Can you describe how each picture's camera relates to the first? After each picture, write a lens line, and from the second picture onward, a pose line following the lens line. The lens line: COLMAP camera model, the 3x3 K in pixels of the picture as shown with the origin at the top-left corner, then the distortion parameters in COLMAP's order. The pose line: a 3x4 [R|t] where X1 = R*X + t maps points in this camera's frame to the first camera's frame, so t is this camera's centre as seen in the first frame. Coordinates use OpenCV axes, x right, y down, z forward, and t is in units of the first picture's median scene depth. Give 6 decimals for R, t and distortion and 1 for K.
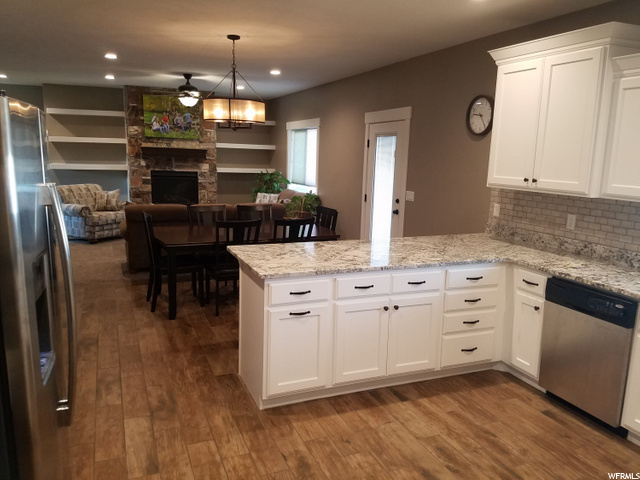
lens RADIAL K [[489.3, 0, 320.0], [0, 489.3, 240.0], [0, 0, 1]] dist [0.156981, -0.267240]
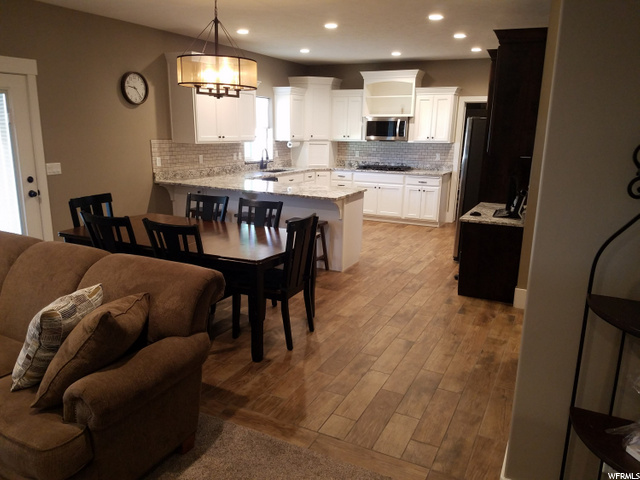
lens RADIAL K [[489.3, 0, 320.0], [0, 489.3, 240.0], [0, 0, 1]] dist [0.156981, -0.267240]
pose [[-0.652884, -0.206368, 0.728804, -1.098781], [0.096710, 0.931585, 0.350424, -0.334096], [-0.751259, 0.299269, -0.588259, 1.730846]]
